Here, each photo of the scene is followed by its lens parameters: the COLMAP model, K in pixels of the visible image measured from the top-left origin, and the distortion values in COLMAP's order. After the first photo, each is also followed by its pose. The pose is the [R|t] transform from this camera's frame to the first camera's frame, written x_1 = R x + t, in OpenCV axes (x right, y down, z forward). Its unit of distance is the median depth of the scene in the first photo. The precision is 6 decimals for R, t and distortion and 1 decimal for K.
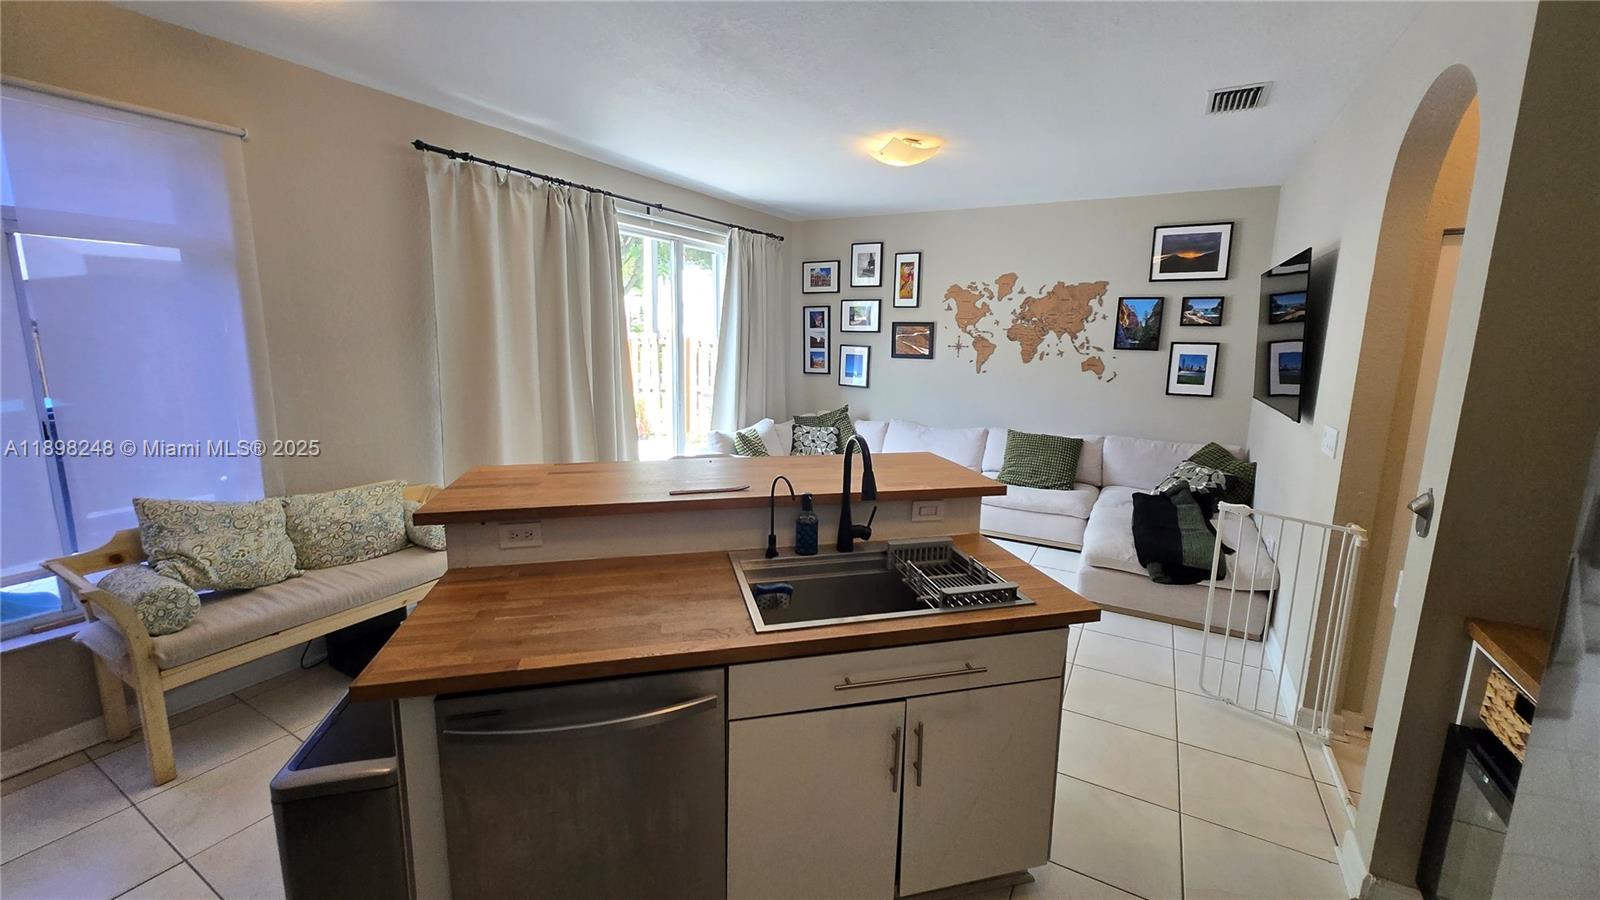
lens RADIAL K [[626.6, 0, 797.3], [0, 626.6, 445.3], [0, 0, 1]] dist [-0.000538, 0.000027]
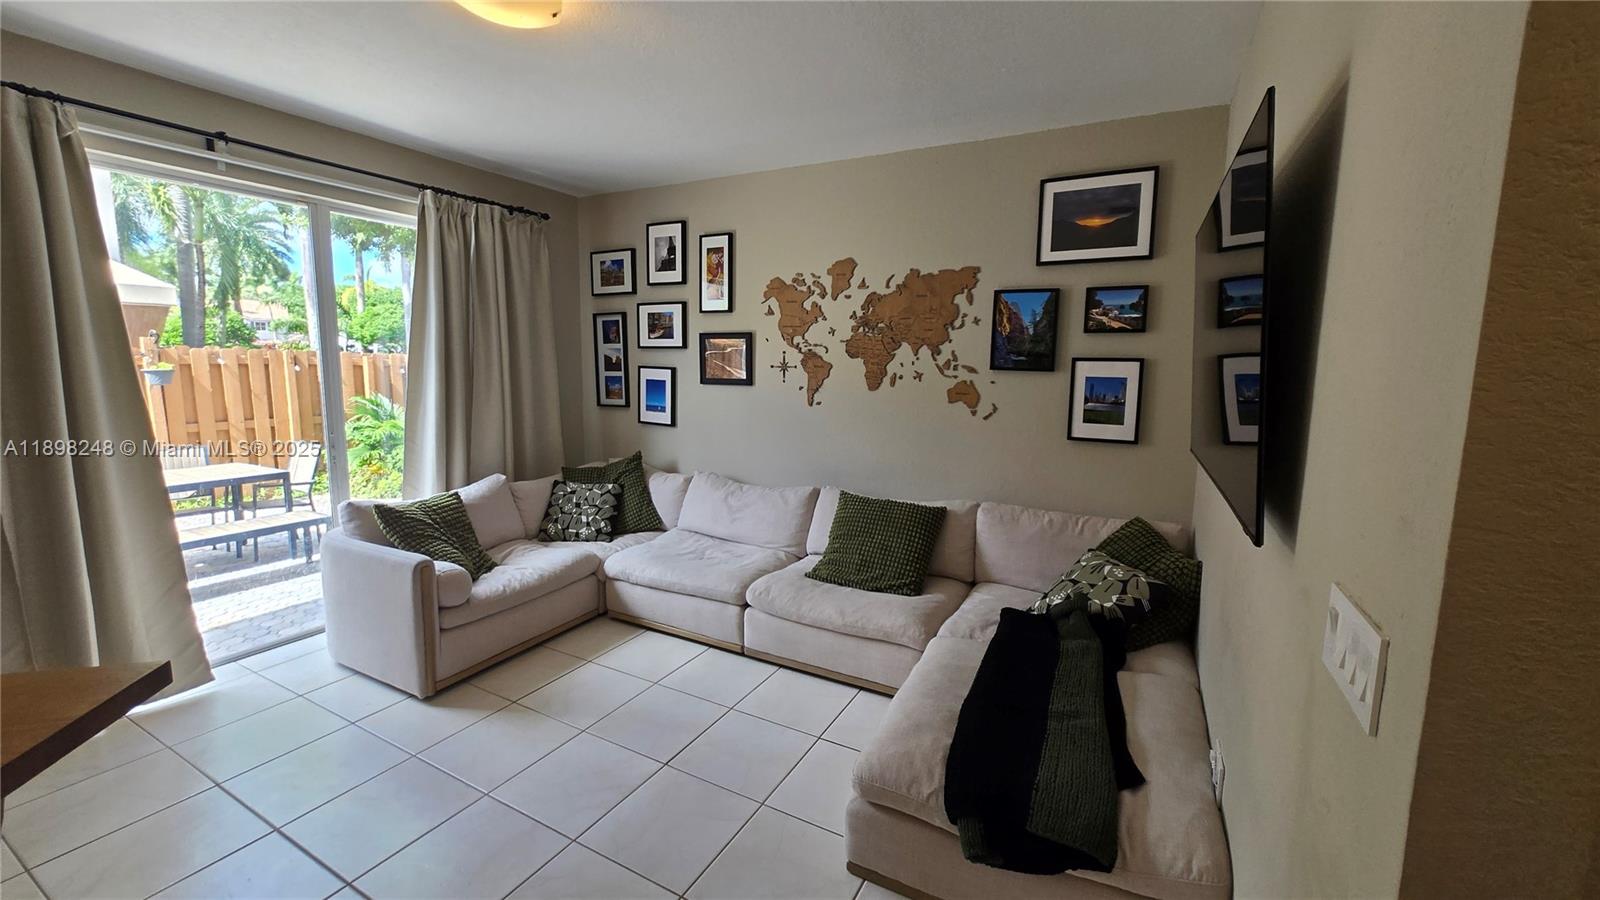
lens RADIAL K [[626.6, 0, 799.6], [0, 626.6, 445.7], [0, 0, 1]] dist [-0.000538, 0.000027]
pose [[0.999822, -0.004435, 0.018314, 0.288304], [0.005230, 0.999036, -0.043578, -0.045582], [-0.018103, 0.043666, 0.998882, 0.348053]]
